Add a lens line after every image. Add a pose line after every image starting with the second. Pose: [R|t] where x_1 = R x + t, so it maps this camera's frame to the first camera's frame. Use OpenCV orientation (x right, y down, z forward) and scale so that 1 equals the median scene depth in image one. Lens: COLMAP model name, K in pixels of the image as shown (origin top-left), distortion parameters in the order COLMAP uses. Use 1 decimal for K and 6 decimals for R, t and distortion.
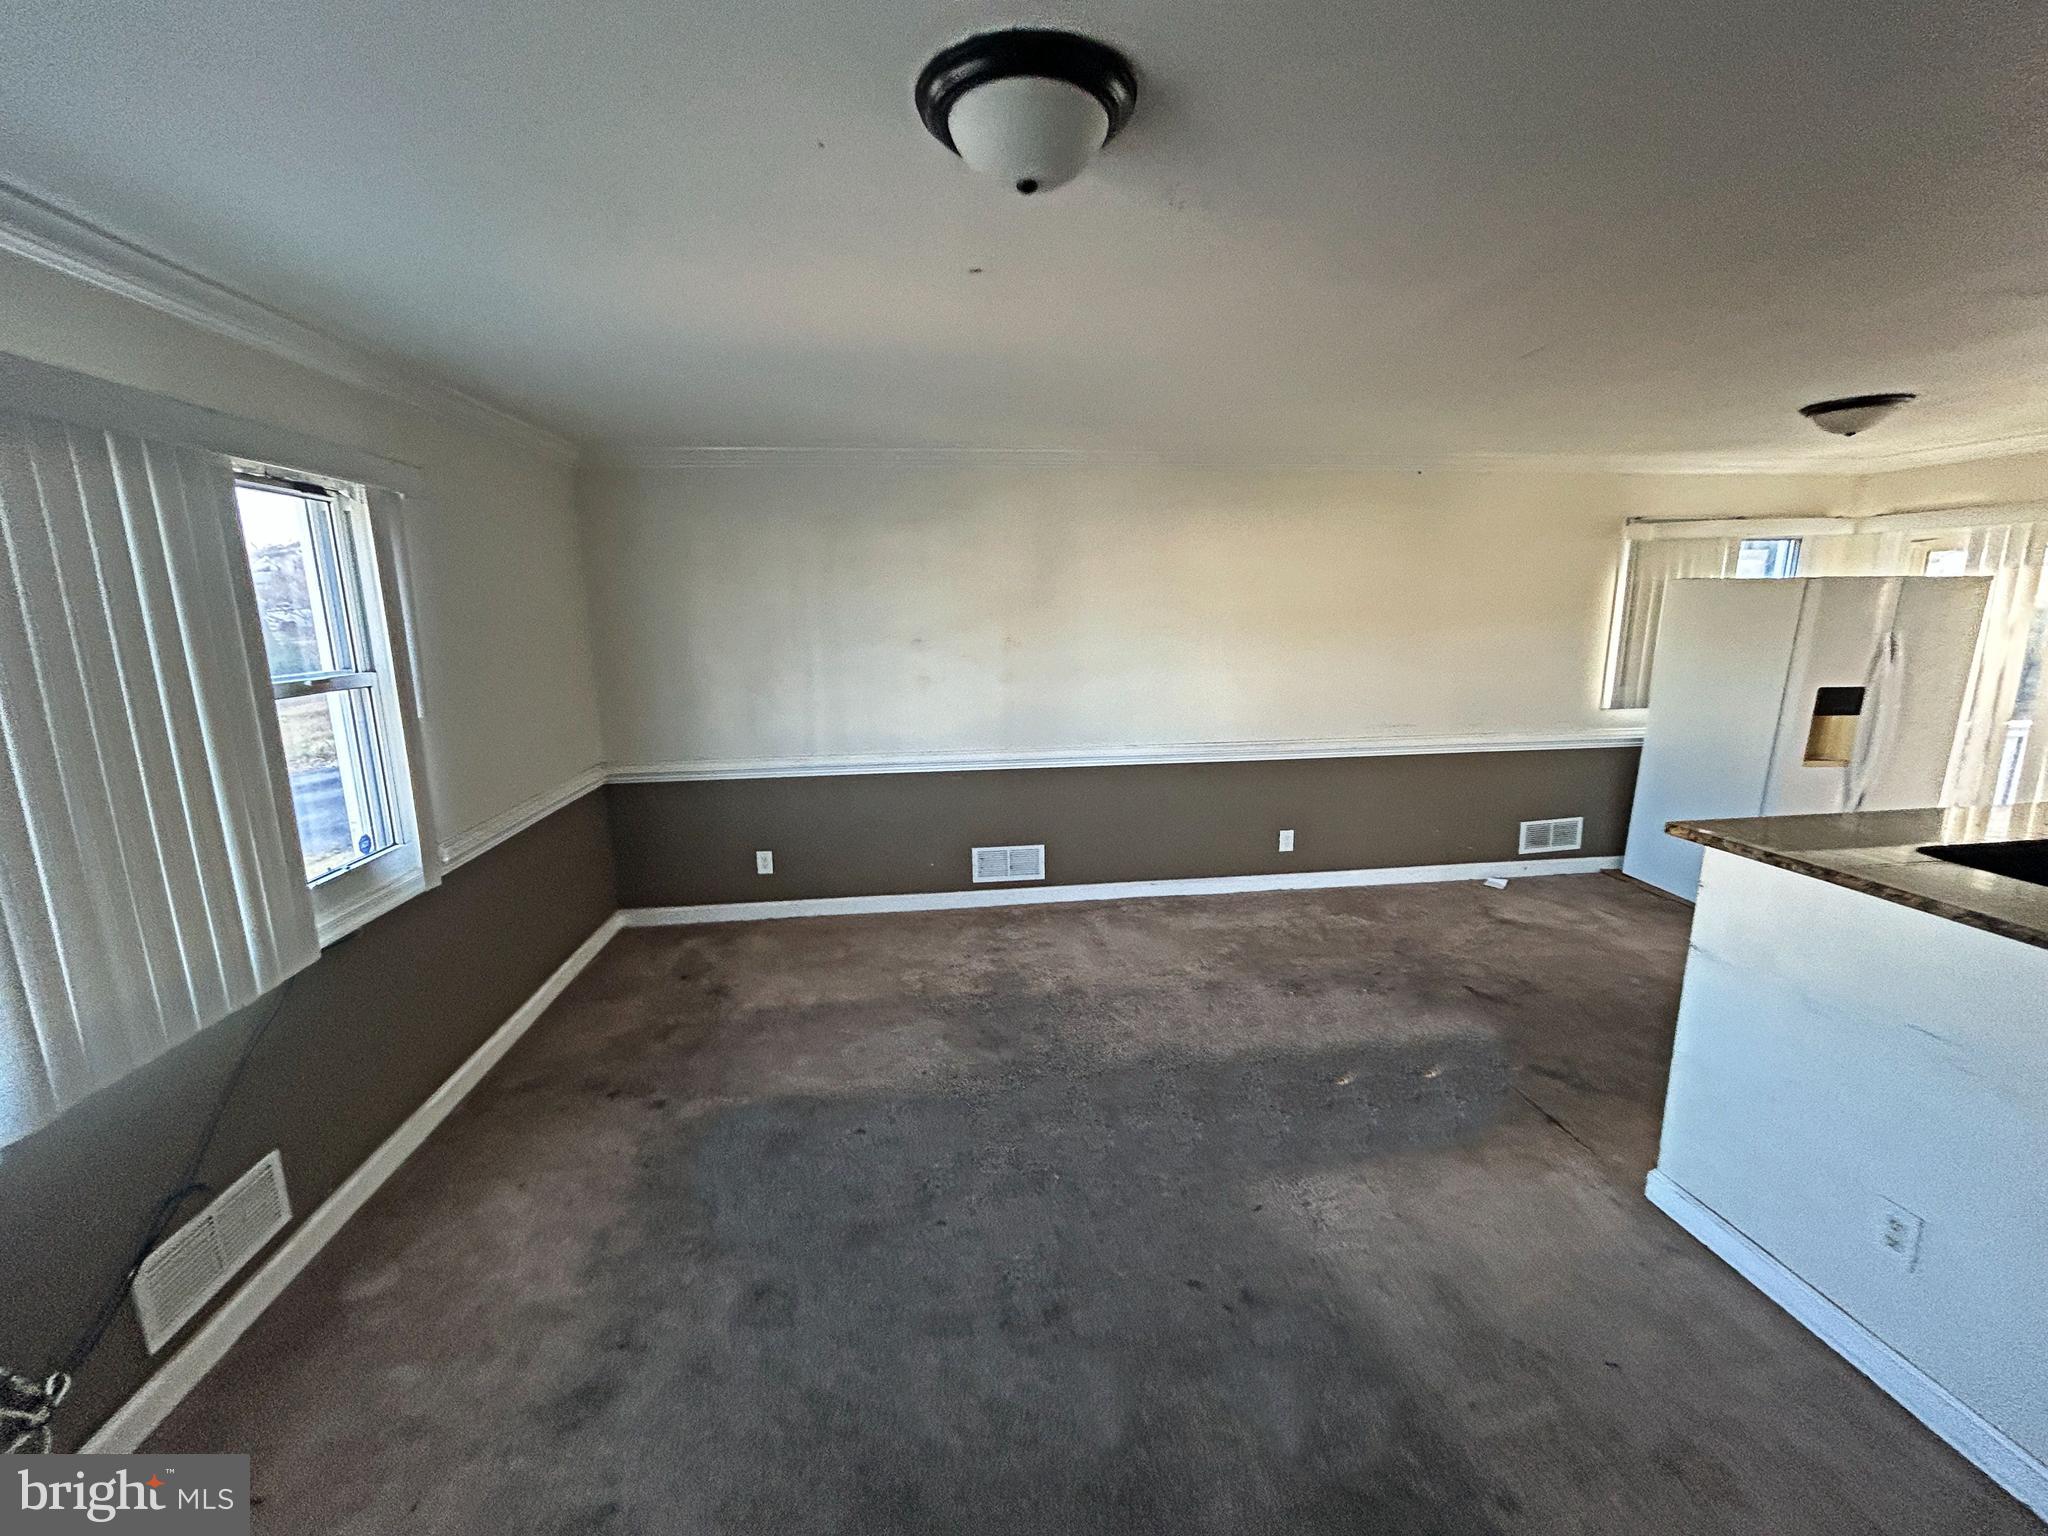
lens RADIAL K [[830.7, 0, 1024.0], [0, 830.7, 768.0], [0, 0, 1]] dist [-0.001107, -0.000118]
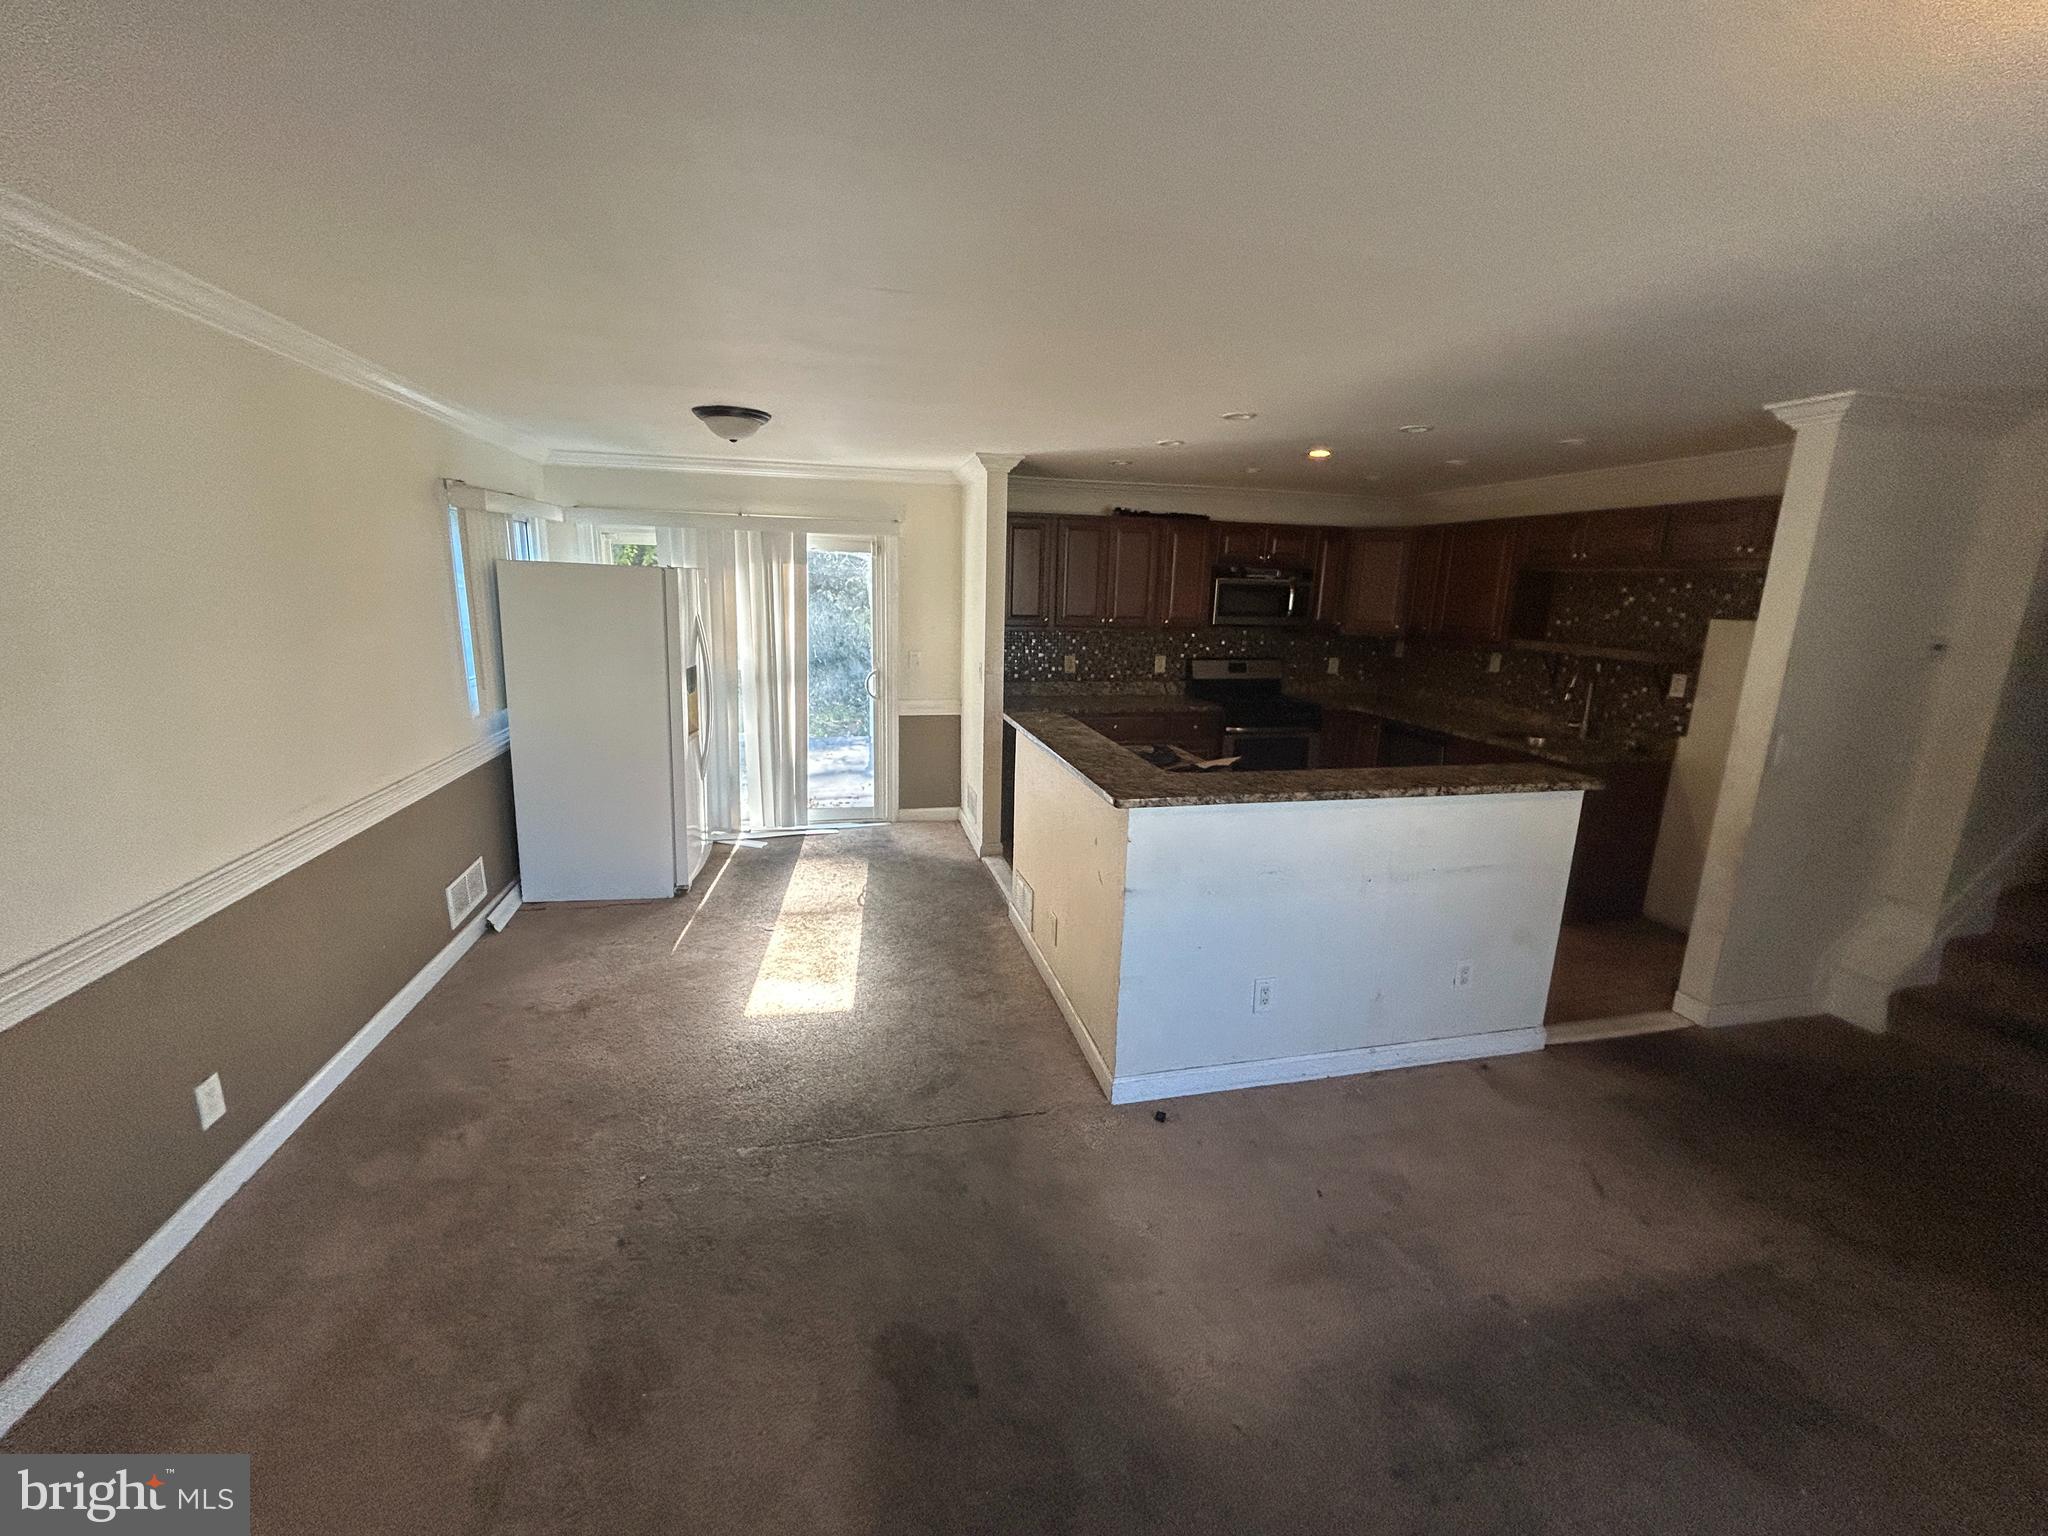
lens RADIAL K [[830.7, 0, 1024.0], [0, 830.7, 768.0], [0, 0, 1]] dist [-0.001107, -0.000118]
pose [[-0.105645, -0.214796, 0.970928, -0.152784], [0.163719, 0.959311, 0.230040, -0.130377], [-0.980834, 0.183262, -0.066180, 0.563208]]
